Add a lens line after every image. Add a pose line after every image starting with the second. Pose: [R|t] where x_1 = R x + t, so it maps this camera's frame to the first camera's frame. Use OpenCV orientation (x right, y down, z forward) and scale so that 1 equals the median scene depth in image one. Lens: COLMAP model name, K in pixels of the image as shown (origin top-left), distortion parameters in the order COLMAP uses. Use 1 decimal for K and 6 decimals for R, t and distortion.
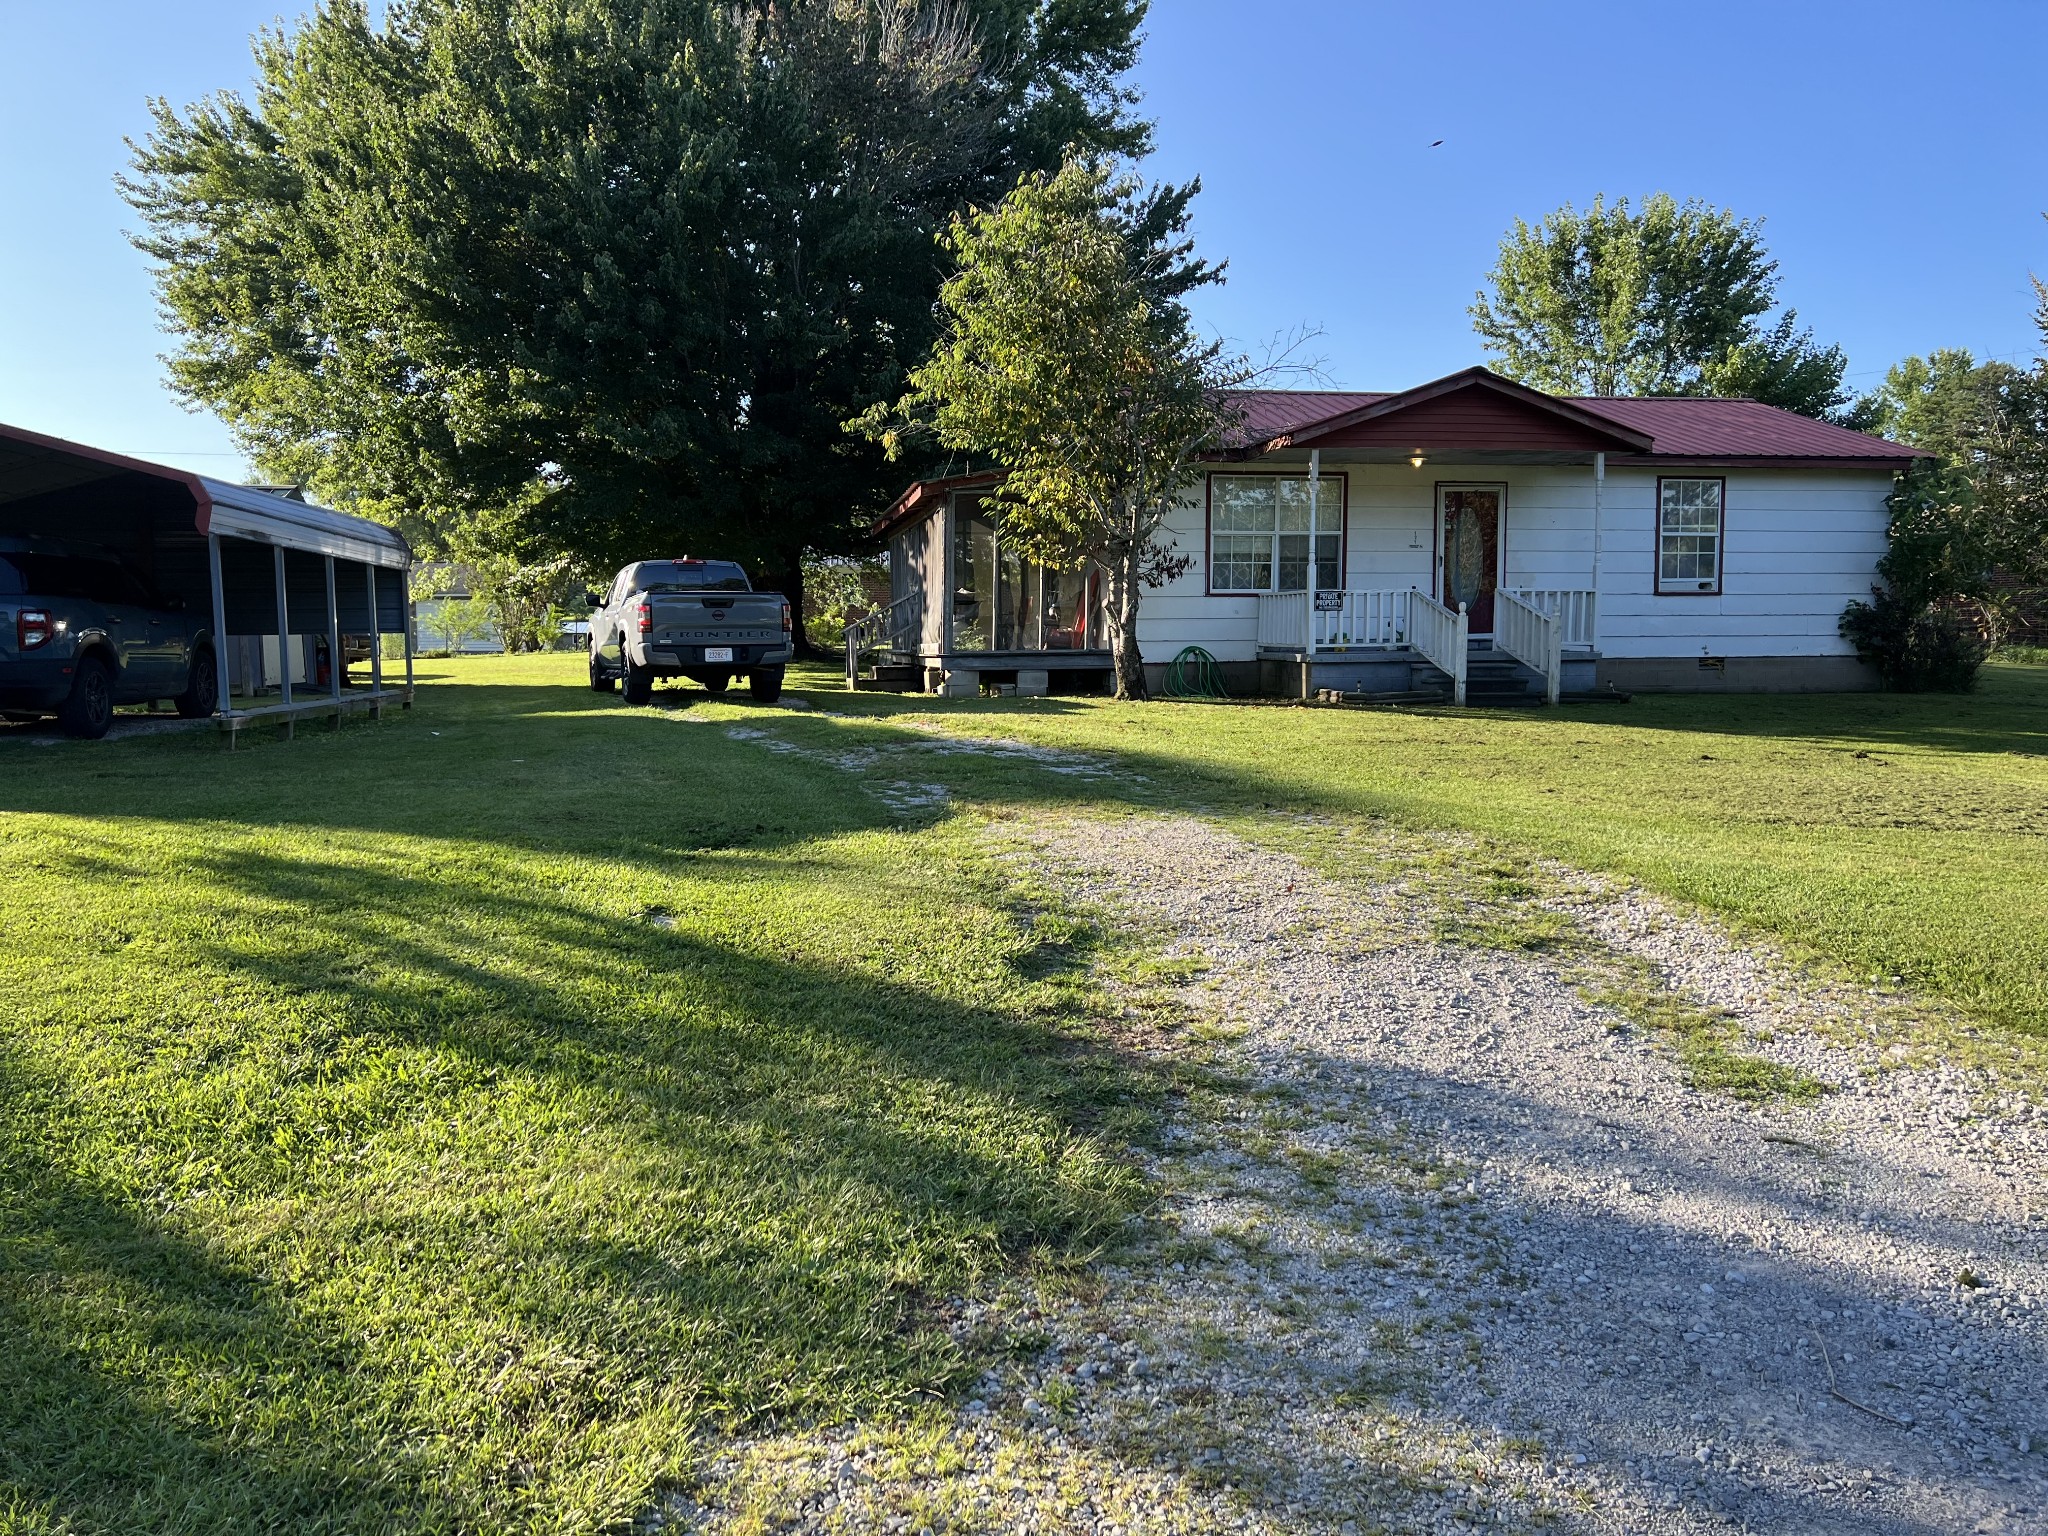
lens RADIAL K [[1528.6, 0, 1018.0], [0, 1528.6, 758.9], [0, 0, 1]] dist [0.076984, -0.093385]
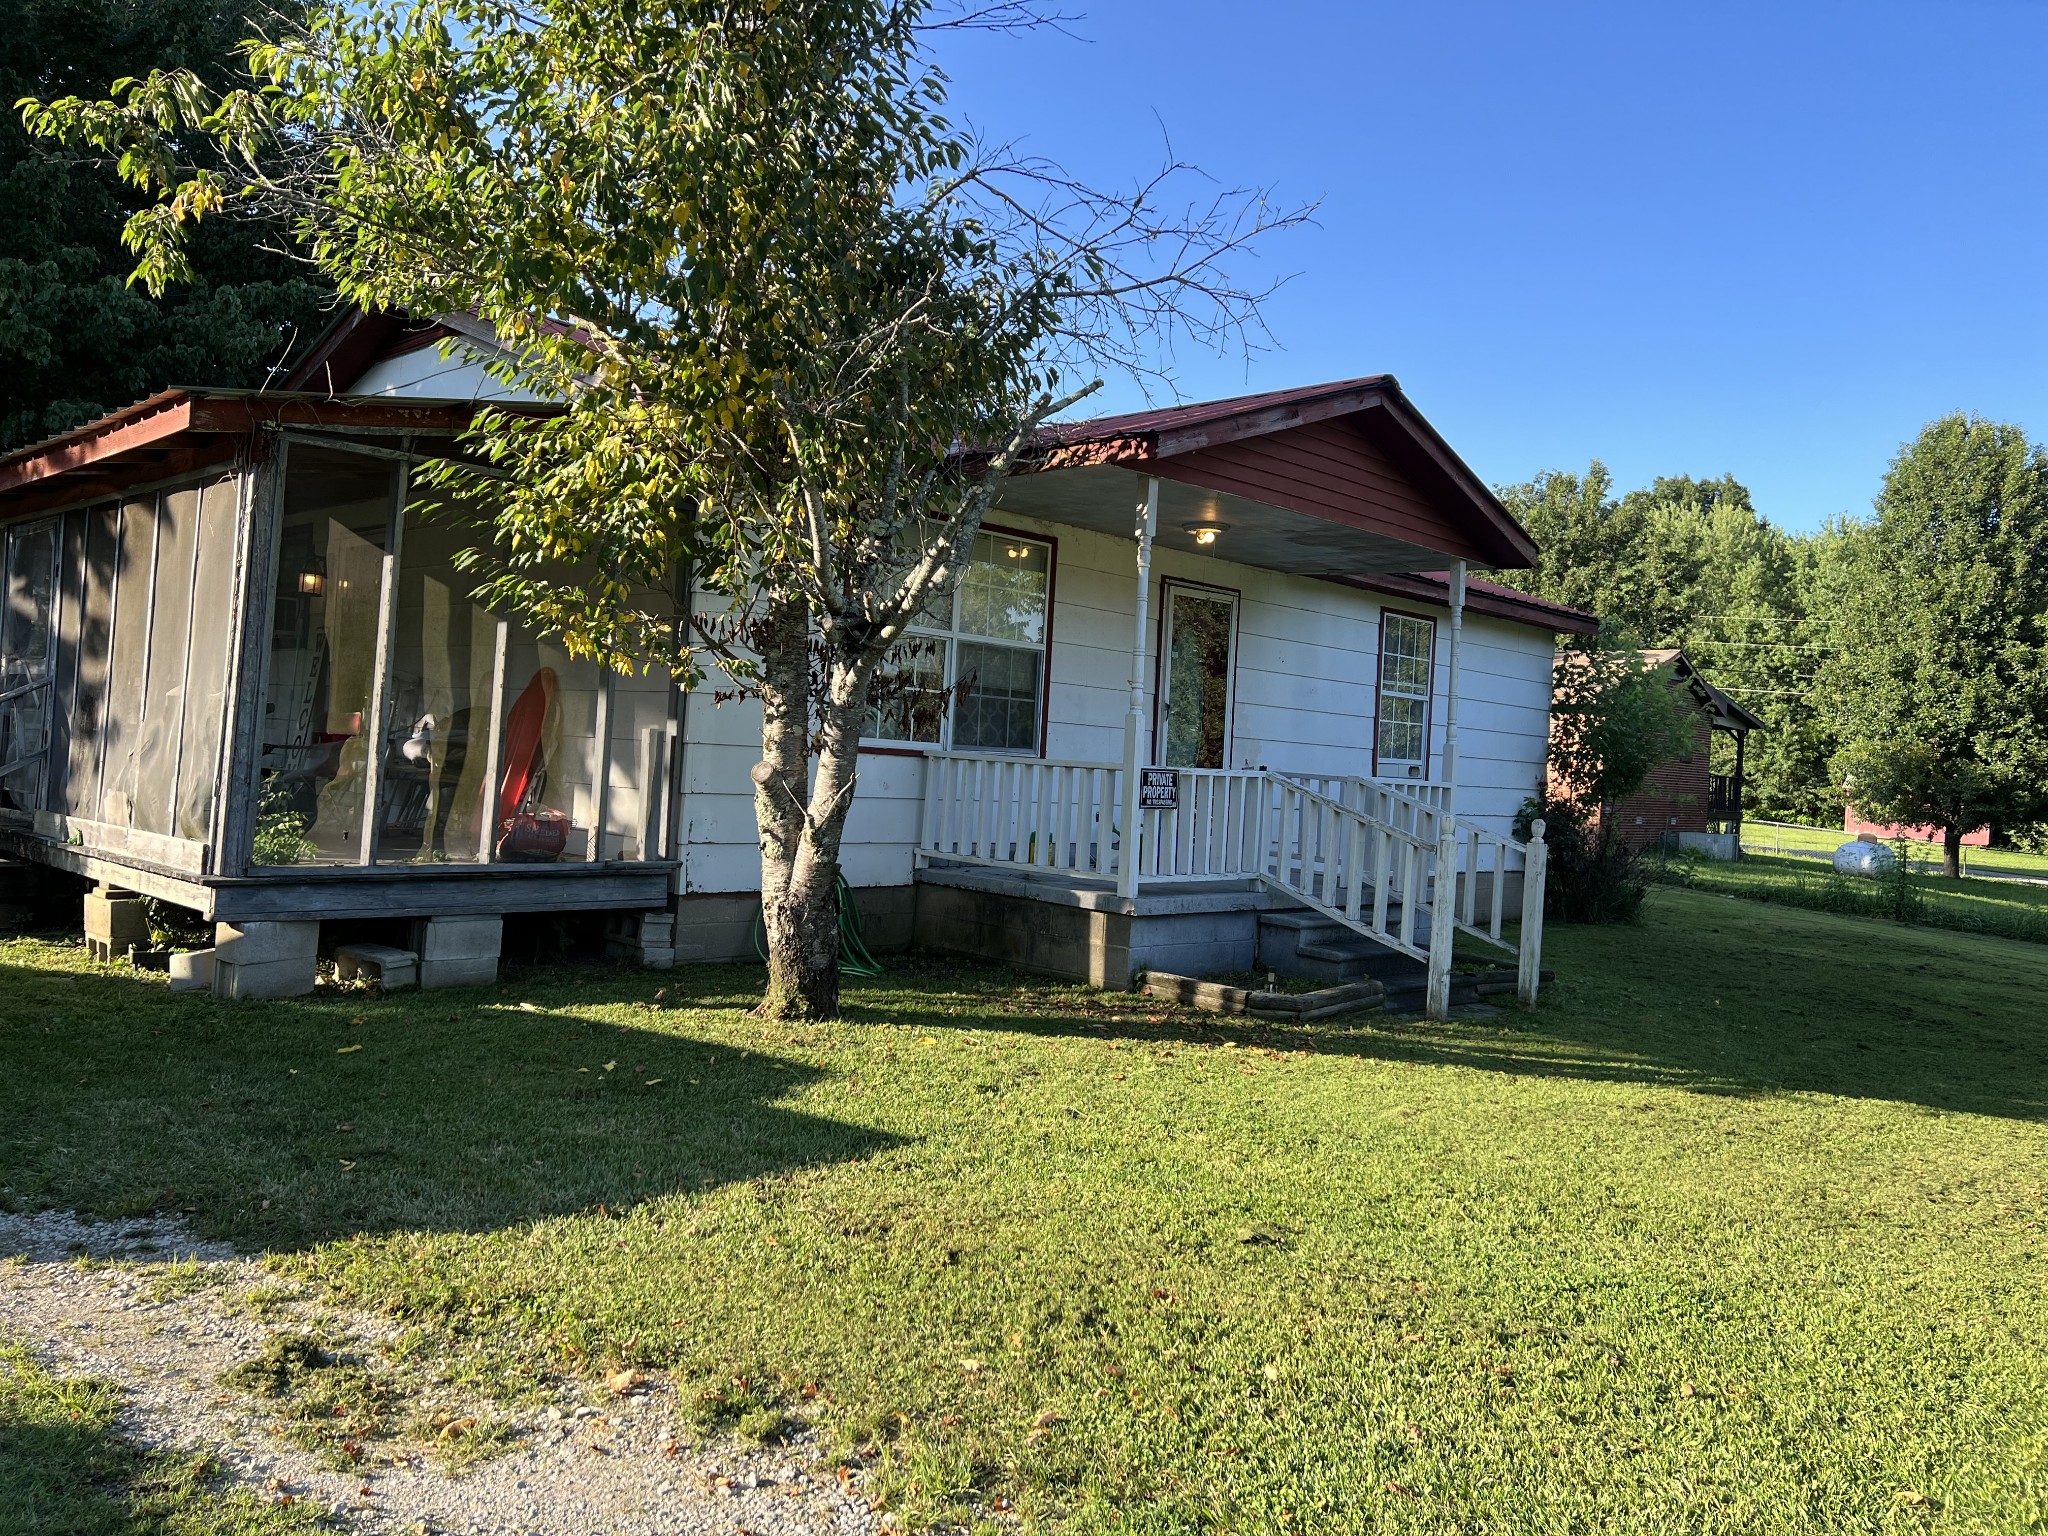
lens RADIAL K [[1522.5, 0, 1014.2], [0, 1522.5, 757.7], [0, 0, 1]] dist [0.083322, -0.108366]
pose [[0.810300, 0.051508, 0.583748, -0.409966], [-0.014315, 0.997572, -0.068152, -0.274742], [-0.585841, 0.046868, 0.809070, 2.201413]]
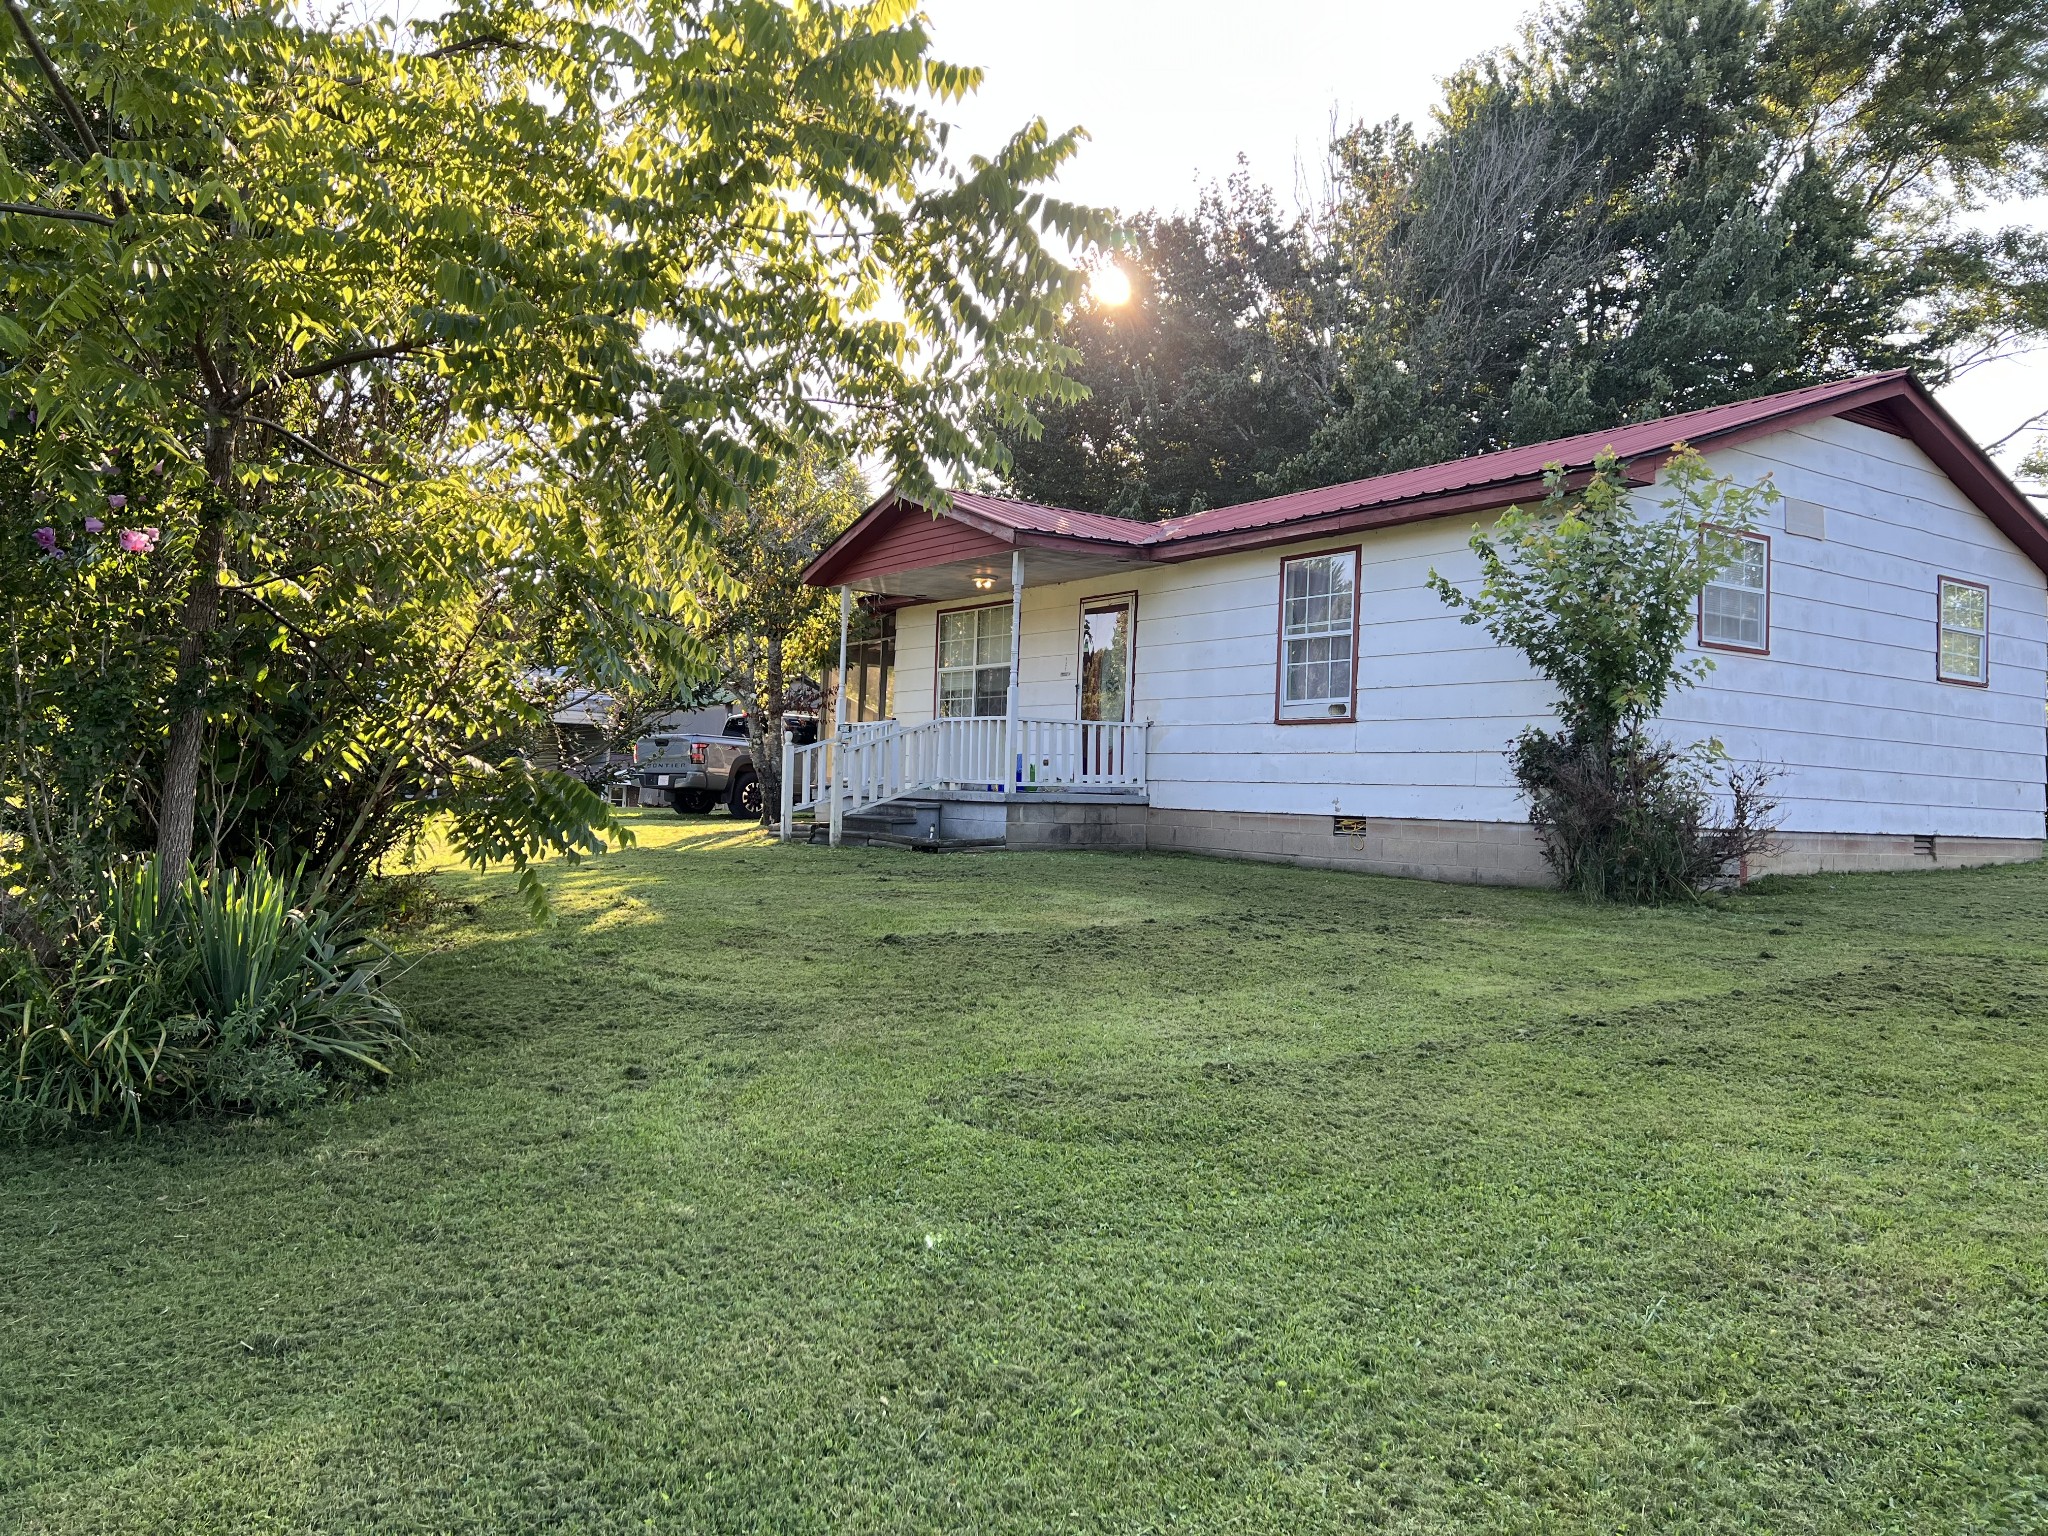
lens RADIAL K [[1522.5, 0, 1014.2], [0, 1522.5, 757.7], [0, 0, 1]] dist [0.083322, -0.108366]
pose [[0.398787, -0.004338, -0.917033, 3.995982], [-0.106412, 0.993015, -0.050973, -0.169001], [0.910849, 0.117911, 0.395540, 2.457081]]
